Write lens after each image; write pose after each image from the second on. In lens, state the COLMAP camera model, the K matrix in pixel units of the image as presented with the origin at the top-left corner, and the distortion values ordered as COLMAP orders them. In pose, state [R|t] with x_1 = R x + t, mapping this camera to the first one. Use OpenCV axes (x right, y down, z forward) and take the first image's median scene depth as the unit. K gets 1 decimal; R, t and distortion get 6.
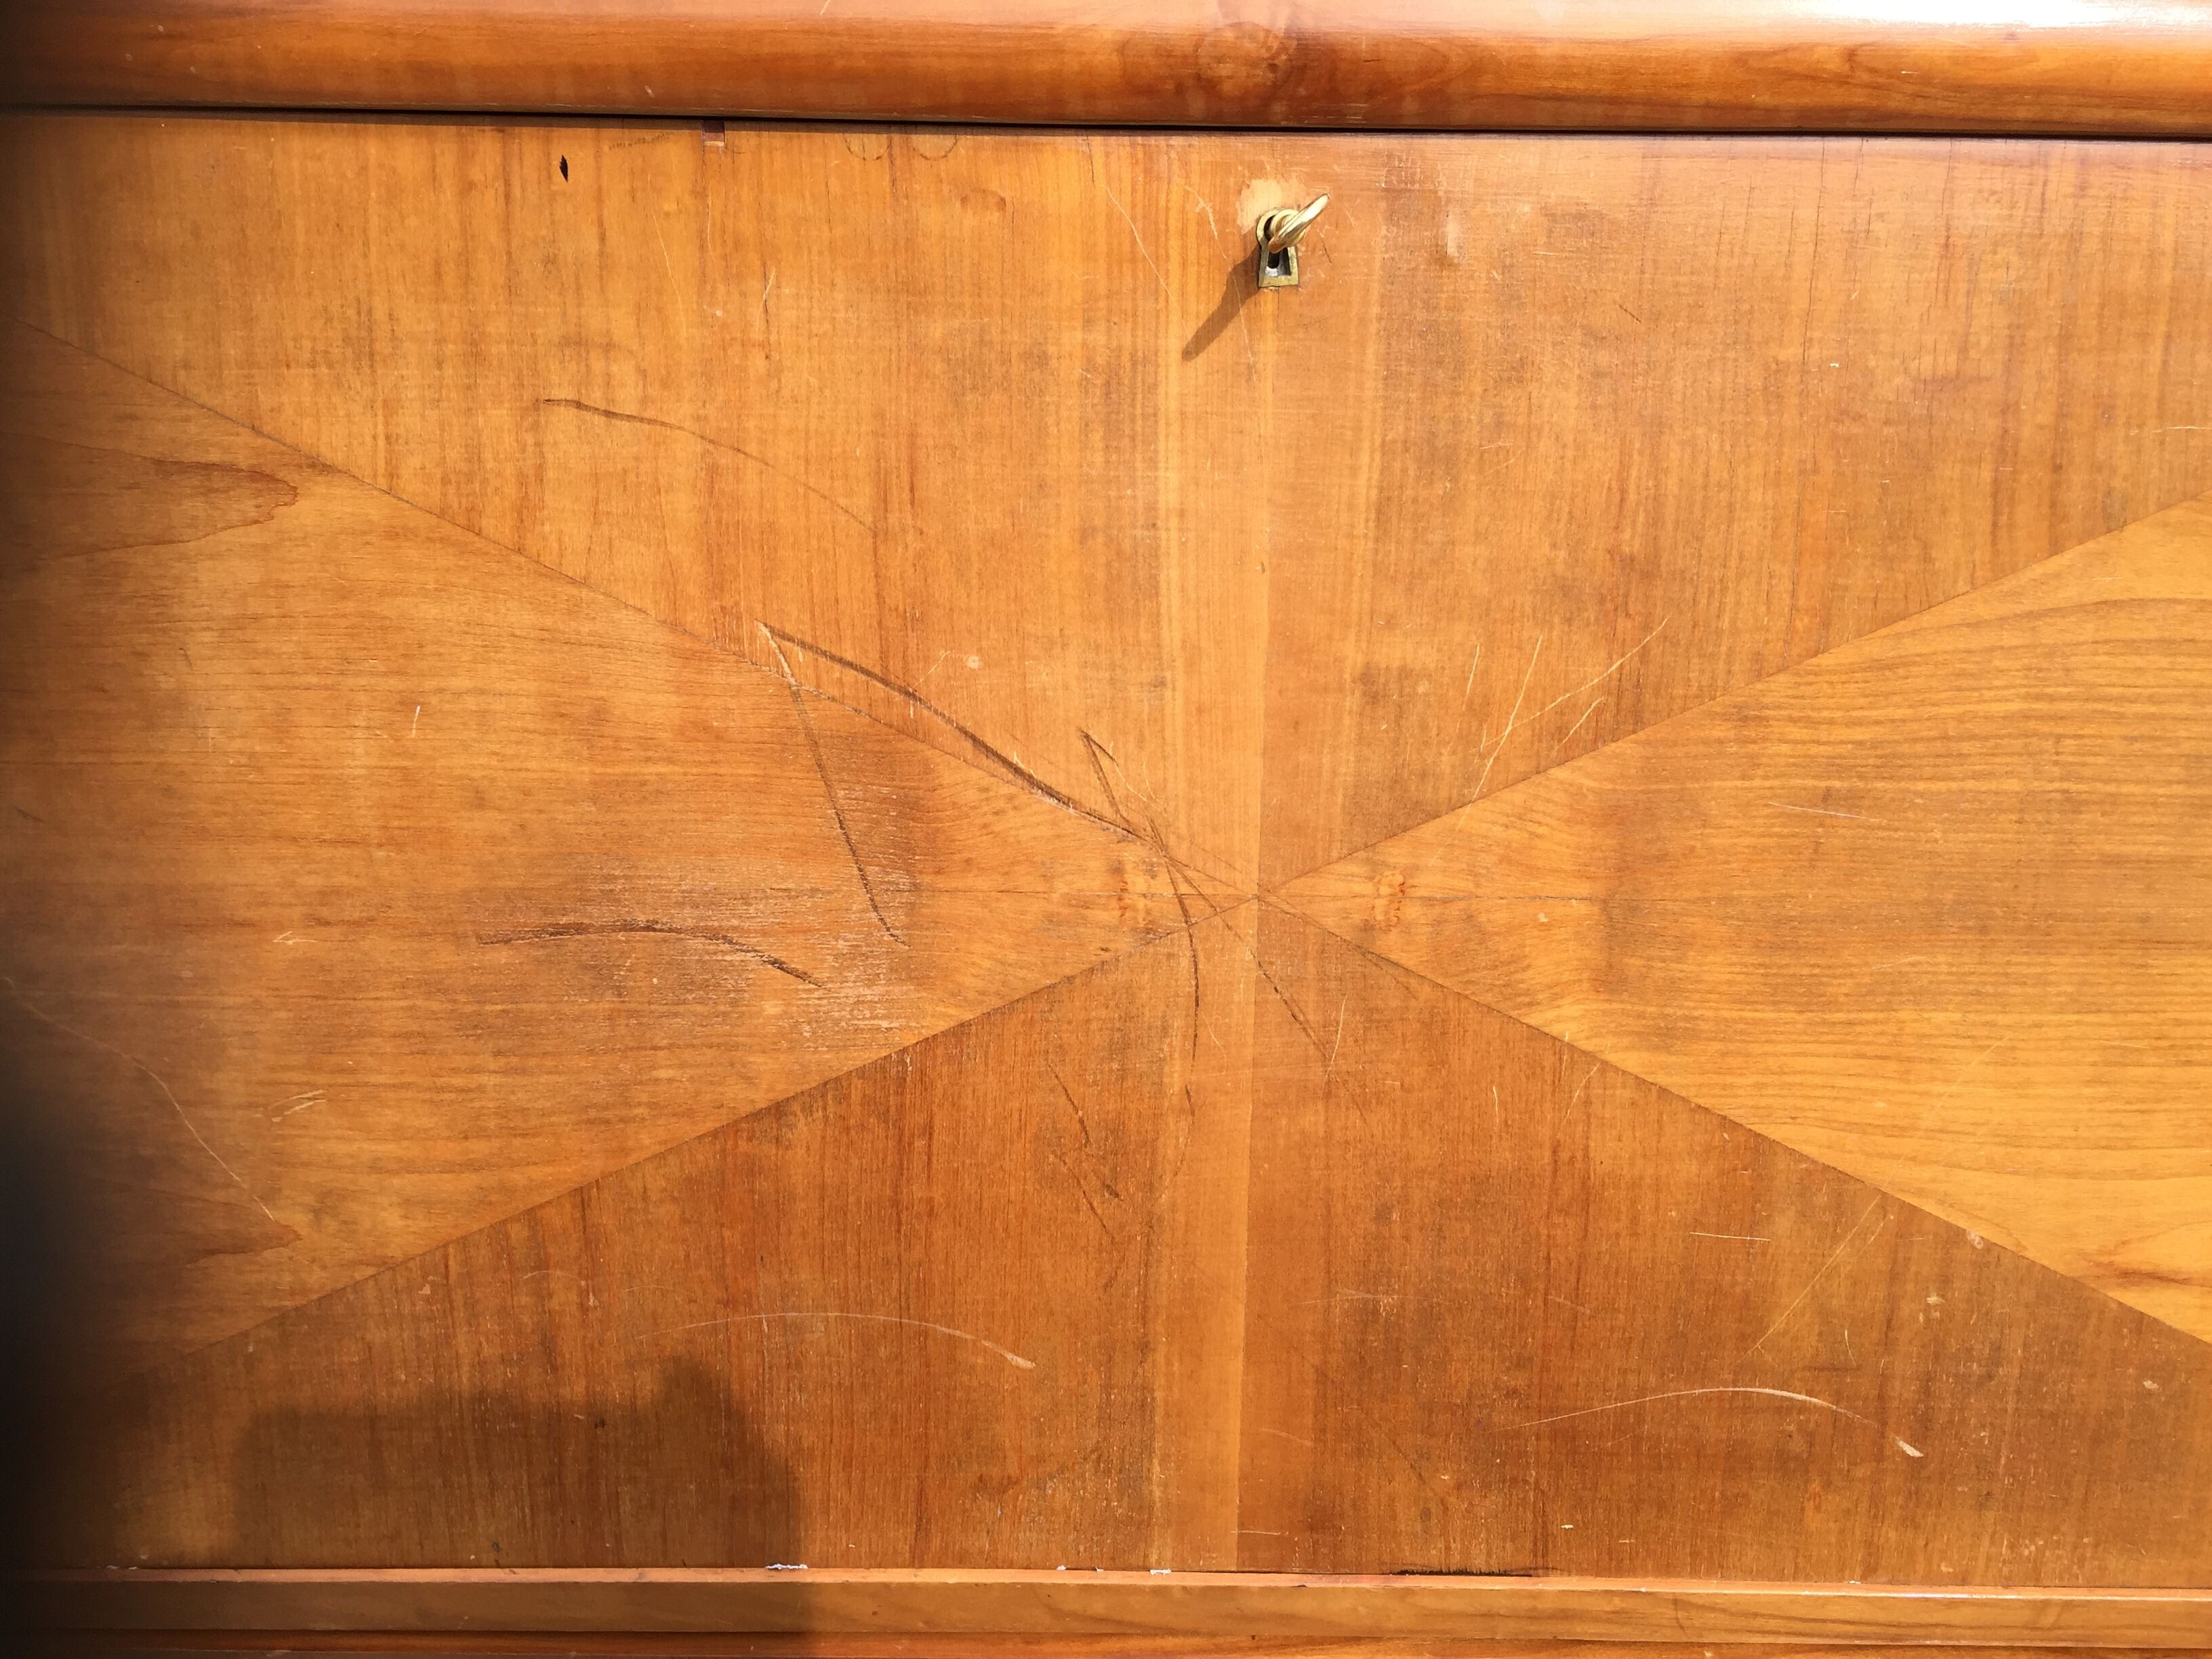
lens RADIAL K [[1869.9, 0, 1122.0], [0, 1869.9, 867.9], [0, 0, 1]] dist [0.077325, -0.101447]
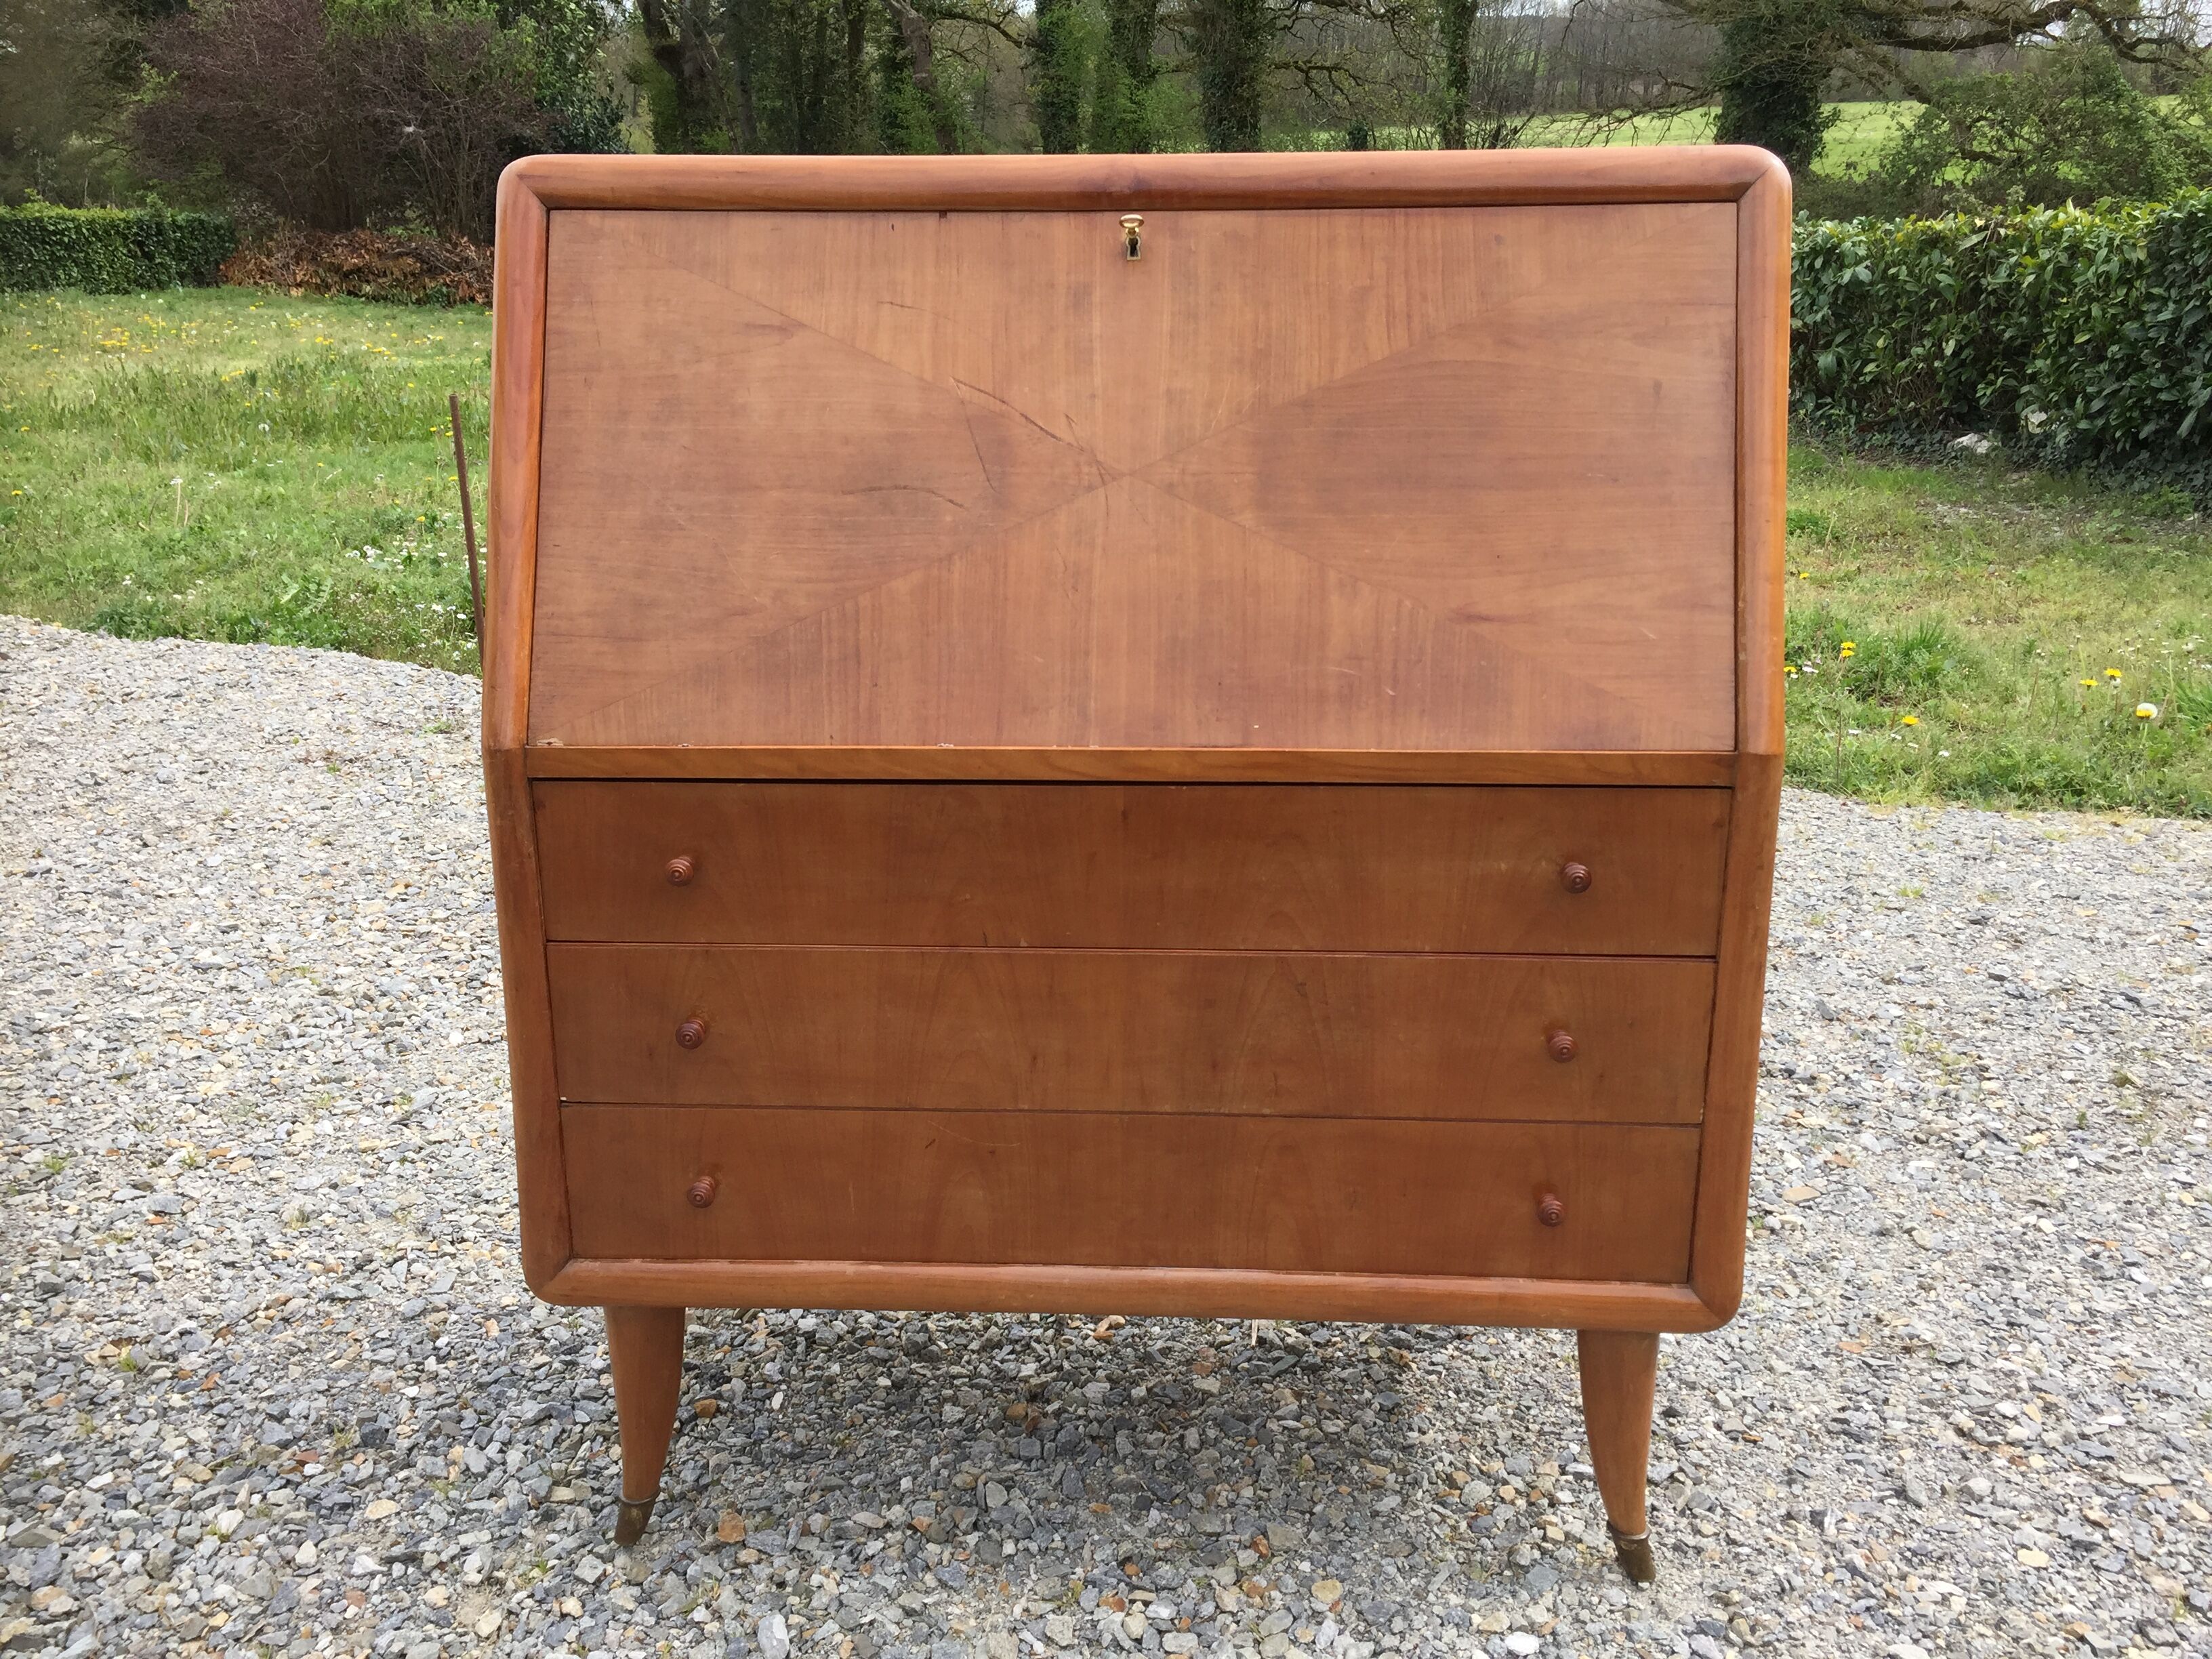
lens RADIAL K [[1869.9, 0, 1111.2], [0, 1869.9, 865.1], [0, 0, 1]] dist [0.077325, -0.101447]
pose [[0.998696, -0.001126, -0.051042, 0.180439], [-0.012641, 0.963175, -0.268578, 1.264139], [0.049465, 0.268873, 0.961905, -1.424145]]
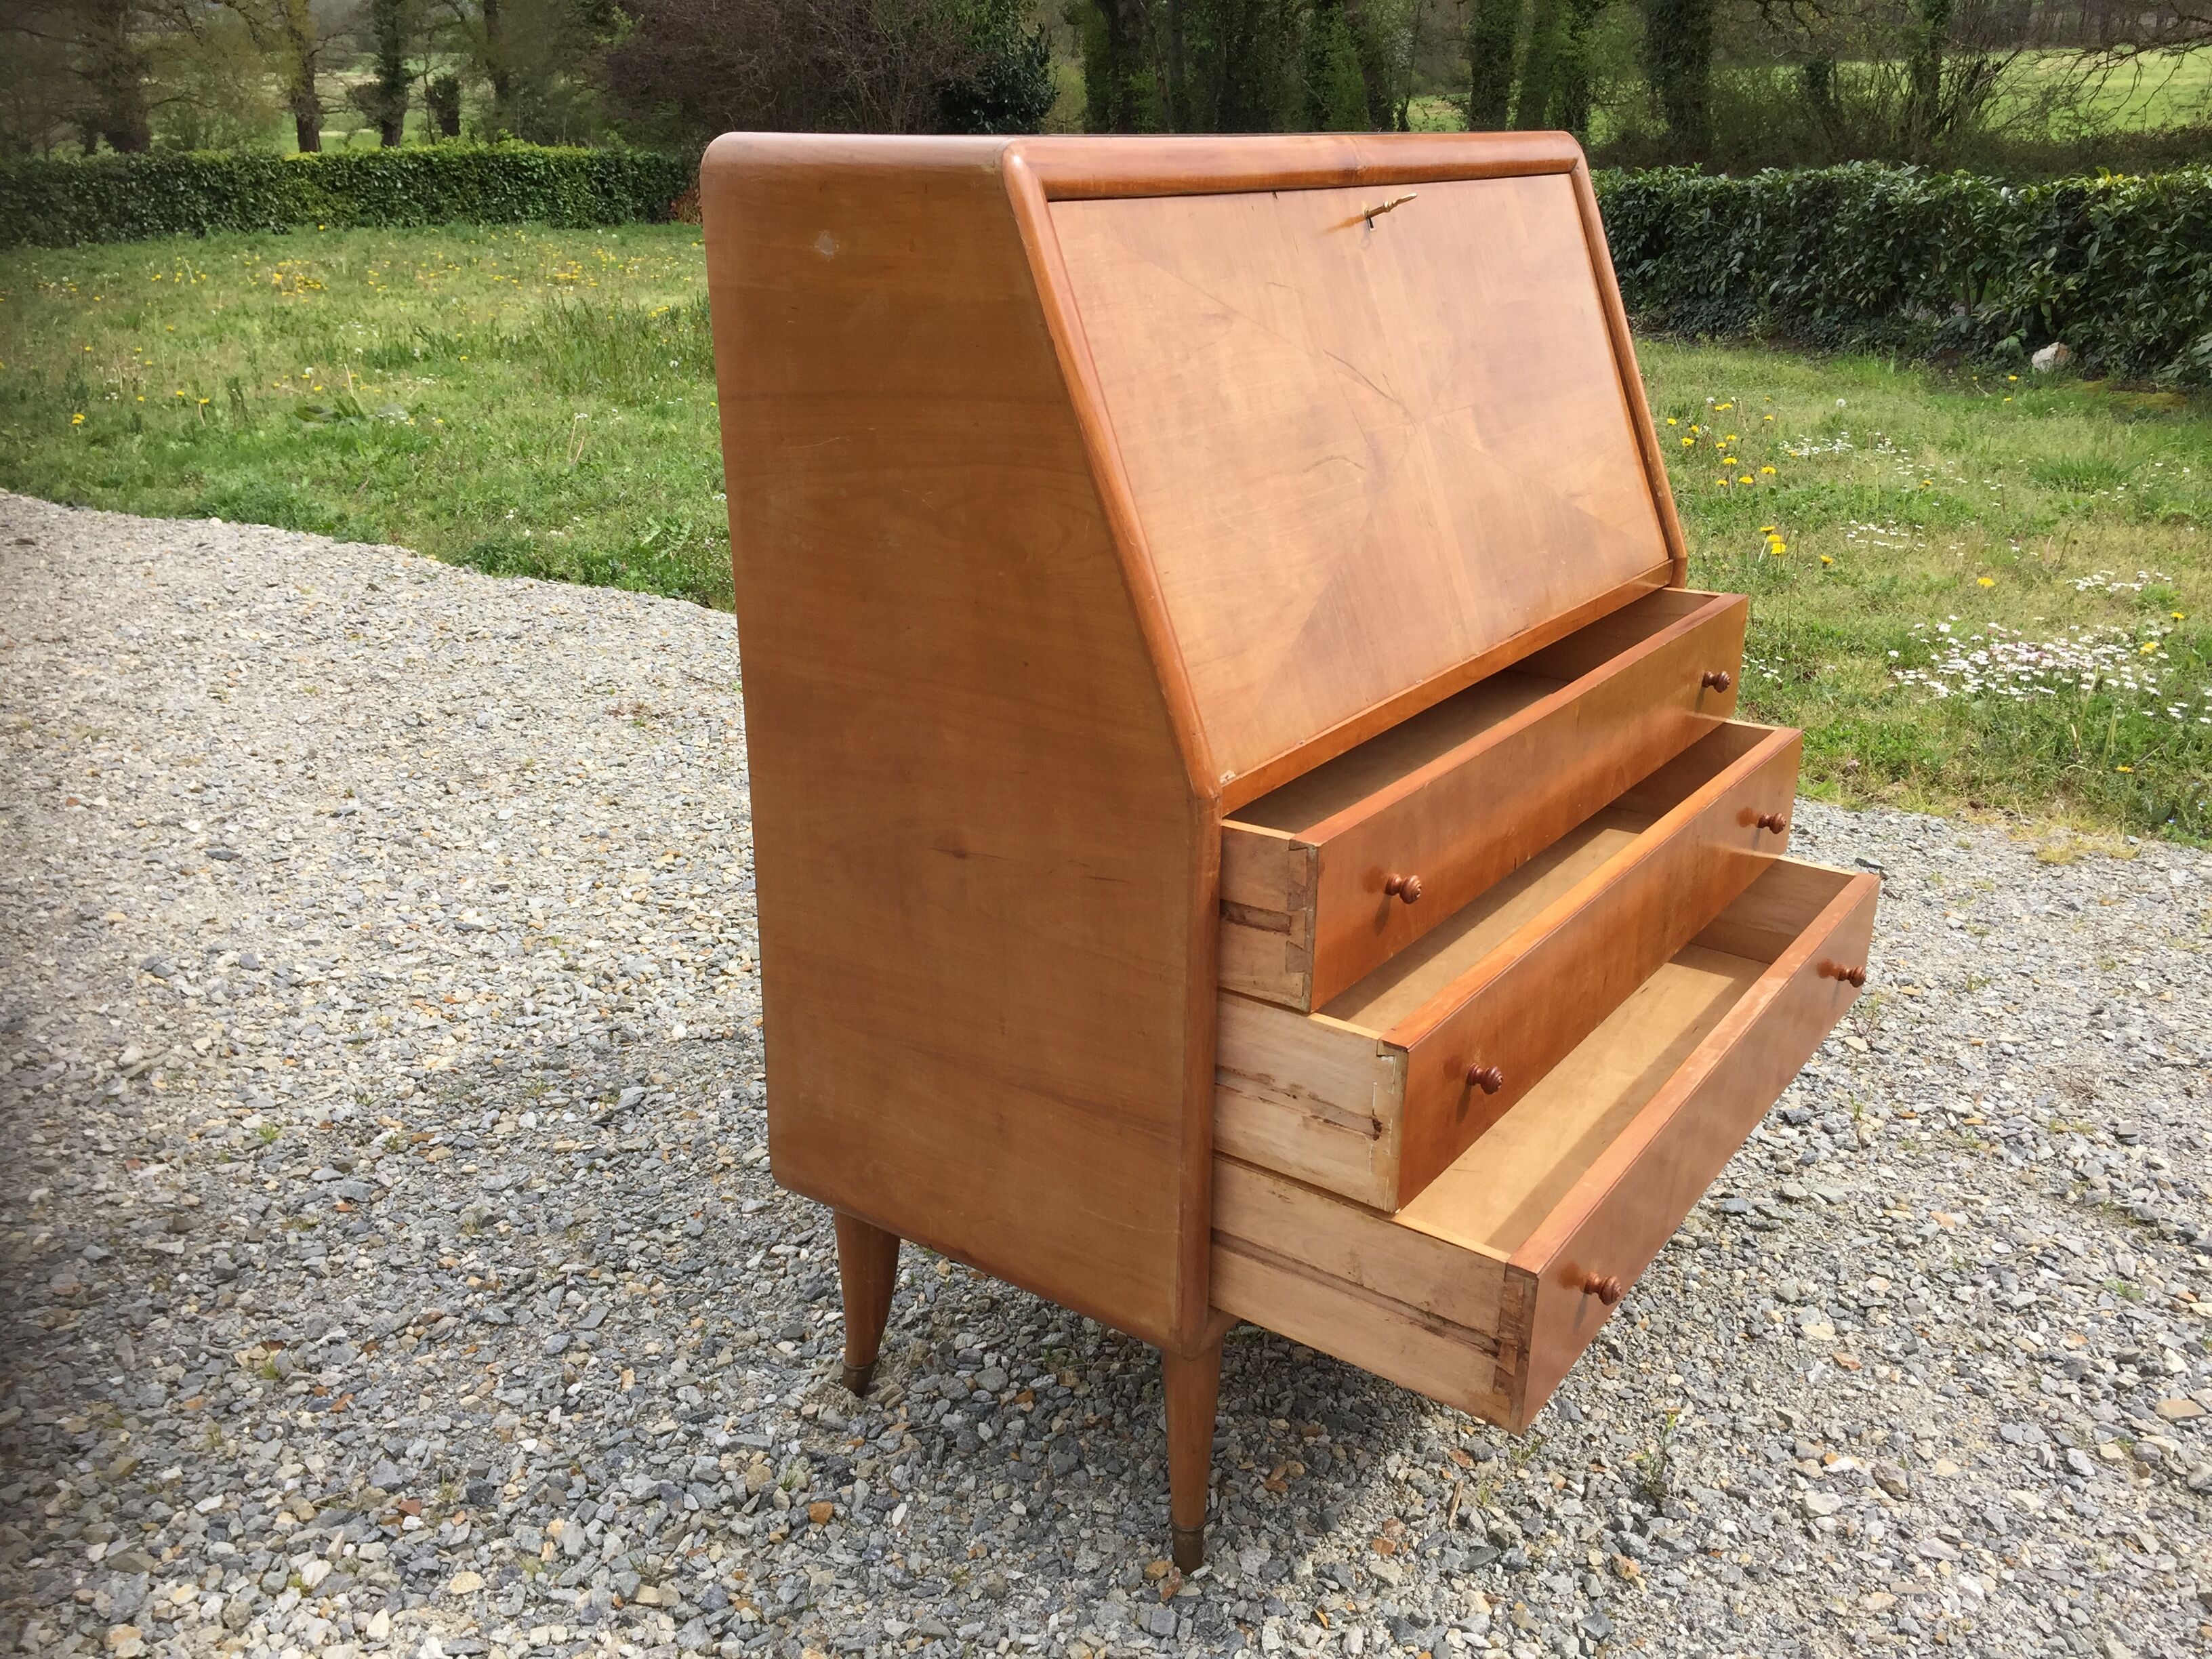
lens RADIAL K [[1869.9, 0, 1116.6], [0, 1869.9, 873.8], [0, 0, 1]] dist [0.077325, -0.101447]
pose [[0.966790, 0.080448, -0.242582, 0.404112], [-0.136374, 0.965132, -0.223435, 0.915833], [0.216149, 0.249097, 0.944050, -0.970203]]
